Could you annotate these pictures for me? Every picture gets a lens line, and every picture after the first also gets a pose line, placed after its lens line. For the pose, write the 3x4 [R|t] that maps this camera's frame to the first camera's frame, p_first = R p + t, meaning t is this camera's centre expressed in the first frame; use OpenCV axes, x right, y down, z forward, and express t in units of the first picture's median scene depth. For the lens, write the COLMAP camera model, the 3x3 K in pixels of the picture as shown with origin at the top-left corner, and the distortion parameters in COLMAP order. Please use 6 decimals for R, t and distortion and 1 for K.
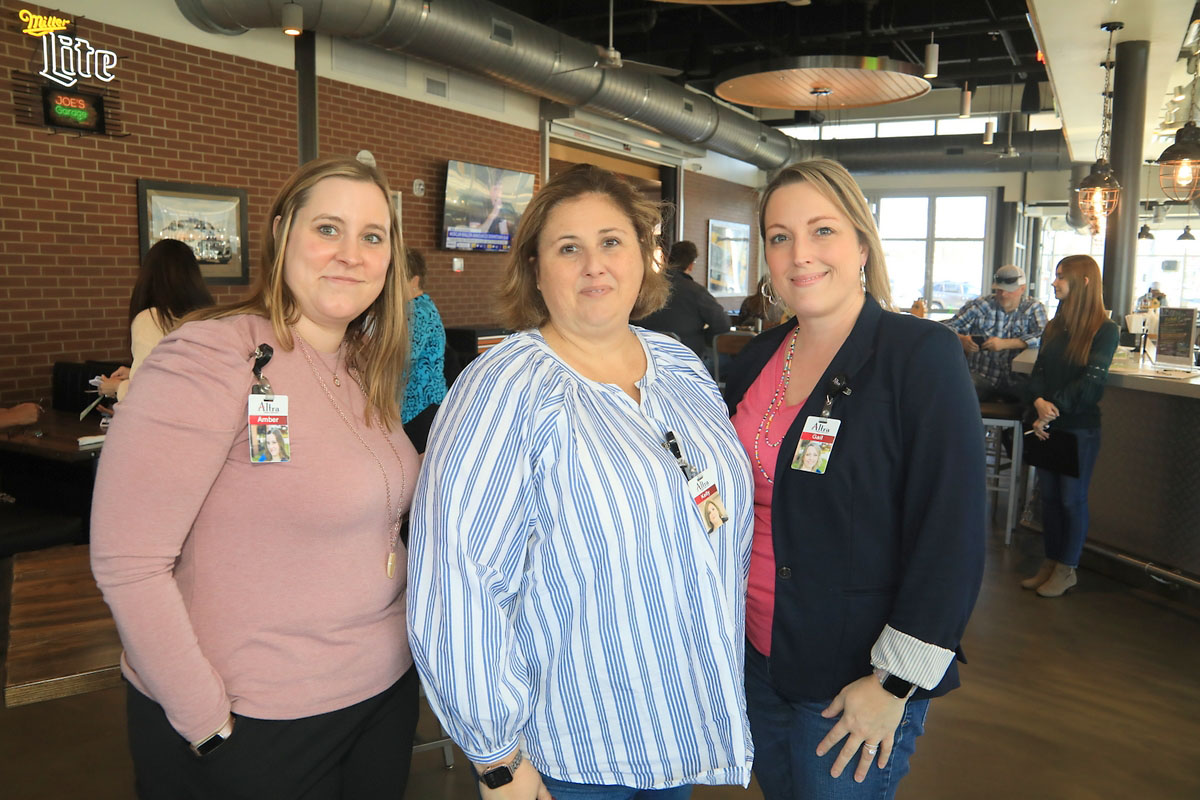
lens RADIAL K [[971.4, 0, 571.5], [0, 971.4, 413.4], [0, 0, 1]] dist [-0.087493, 0.042300]
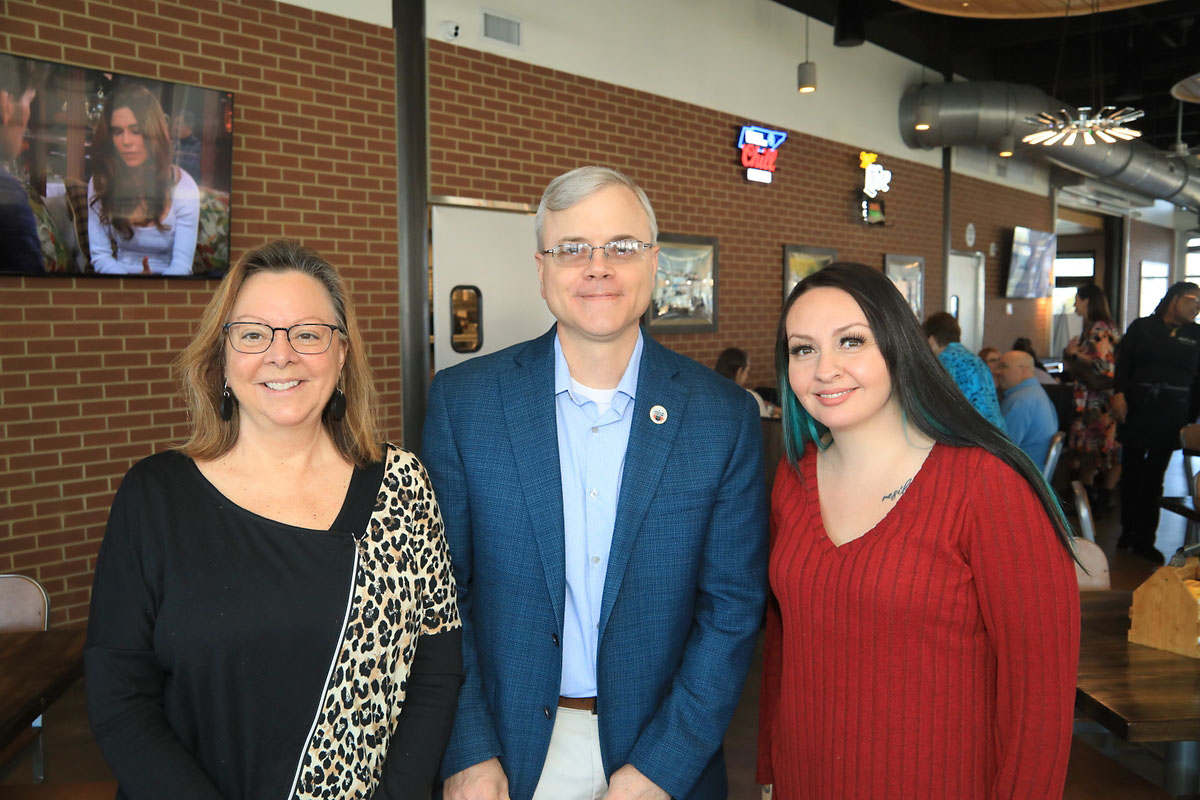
lens RADIAL K [[1050.5, 0, 594.1], [0, 1050.5, 396.5], [0, 0, 1]] dist [-0.029189, 0.046000]
pose [[0.977160, 0.010862, -0.212229, -0.307736], [-0.023791, 0.998006, -0.058462, 0.045041], [0.211171, 0.062176, 0.975470, -0.373330]]
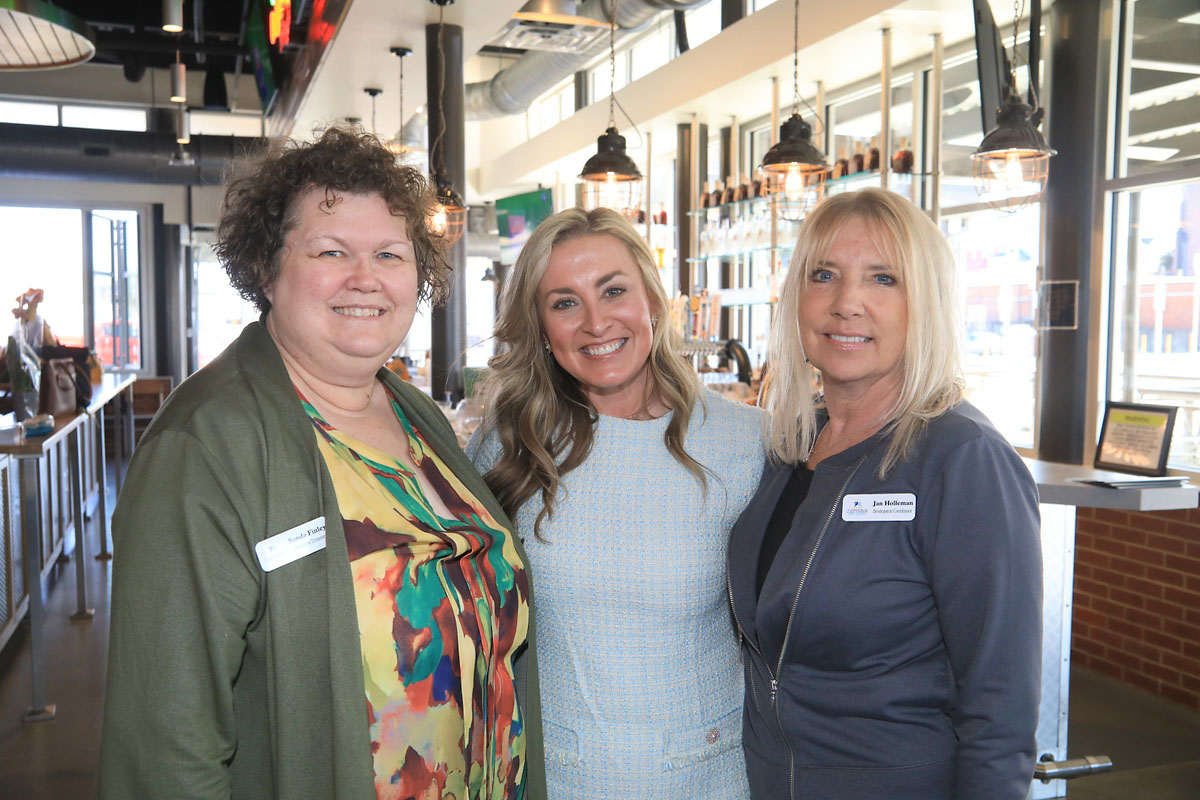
lens RADIAL K [[1234.4, 0, 608.0], [0, 1234.4, 390.0], [0, 0, 1]] dist [0.026143, 0.000000]
pose [[0.687504, -0.047961, 0.724595, -0.039080], [0.109809, 0.993209, -0.038448, -0.020734], [-0.717830, 0.106001, 0.688102, 0.126589]]
